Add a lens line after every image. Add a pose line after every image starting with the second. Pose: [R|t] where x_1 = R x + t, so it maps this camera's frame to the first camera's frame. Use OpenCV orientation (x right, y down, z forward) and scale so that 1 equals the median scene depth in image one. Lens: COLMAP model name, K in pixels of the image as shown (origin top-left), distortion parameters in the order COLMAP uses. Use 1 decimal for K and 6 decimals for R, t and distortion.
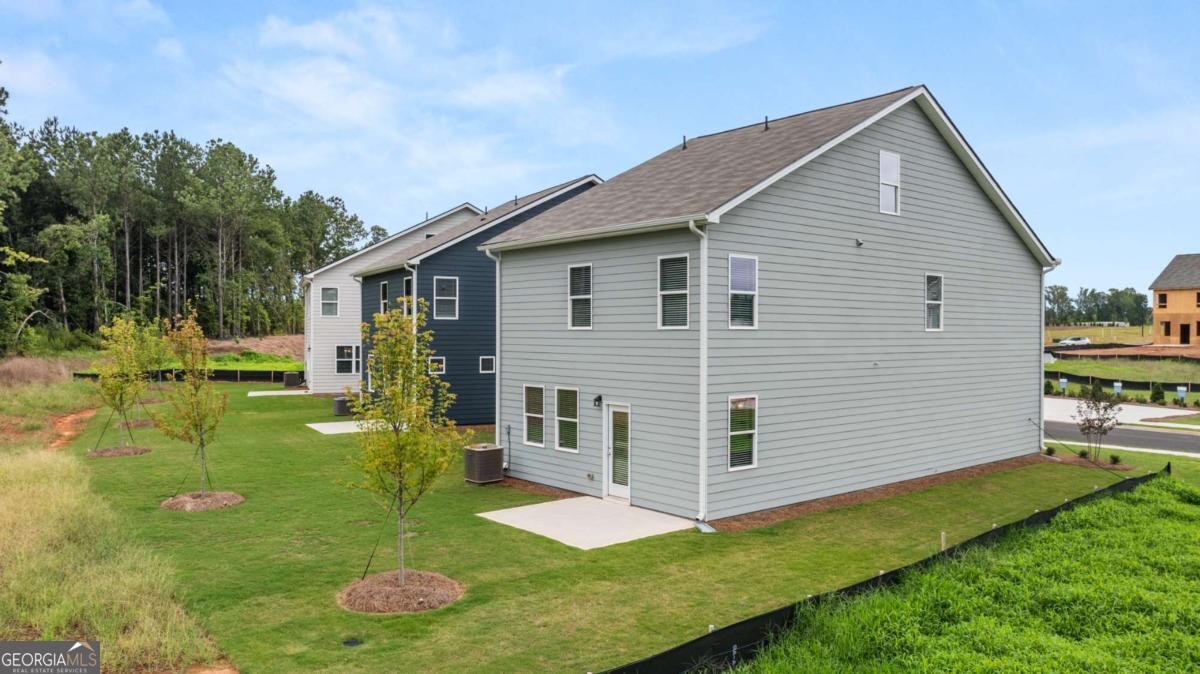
lens RADIAL K [[848.7, 0, 612.0], [0, 848.7, 351.6], [0, 0, 1]] dist [-0.037086, -0.001623]
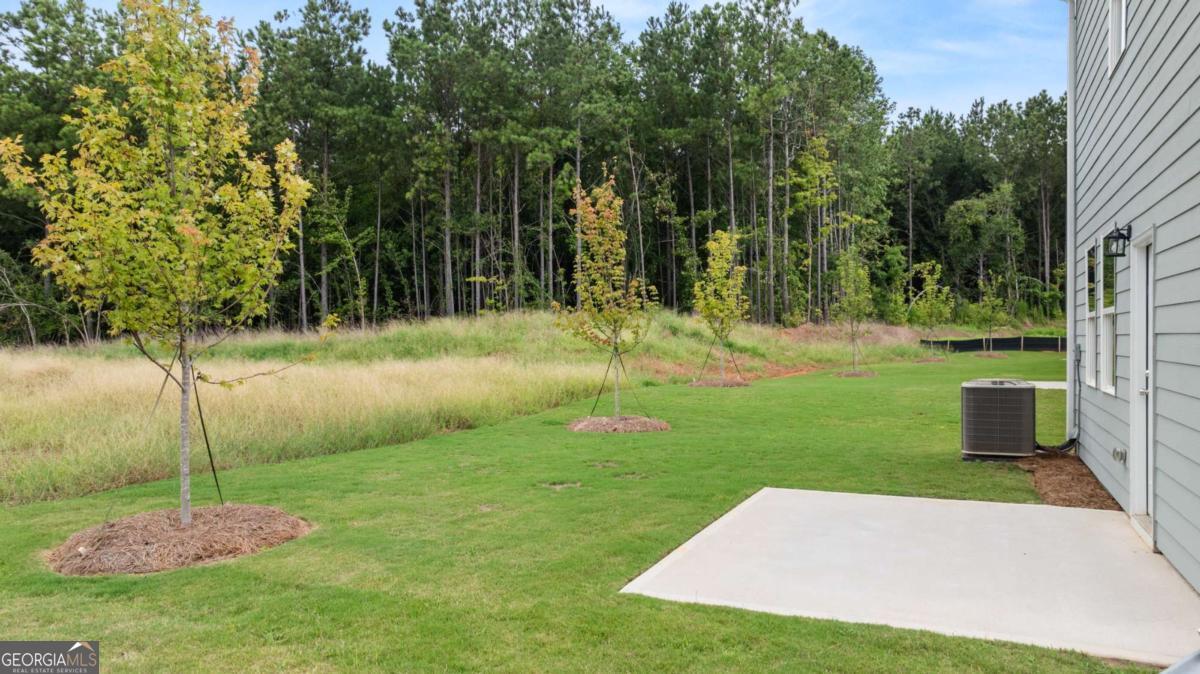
lens RADIAL K [[848.4, 0, 602.3], [0, 848.4, 336.4], [0, 0, 1]] dist [-0.025399, 0.009725]
pose [[0.424578, -0.004069, -0.905382, 0.196699], [-0.019017, 0.999729, -0.013411, 0.100876], [0.905192, 0.022912, 0.424386, 0.620248]]
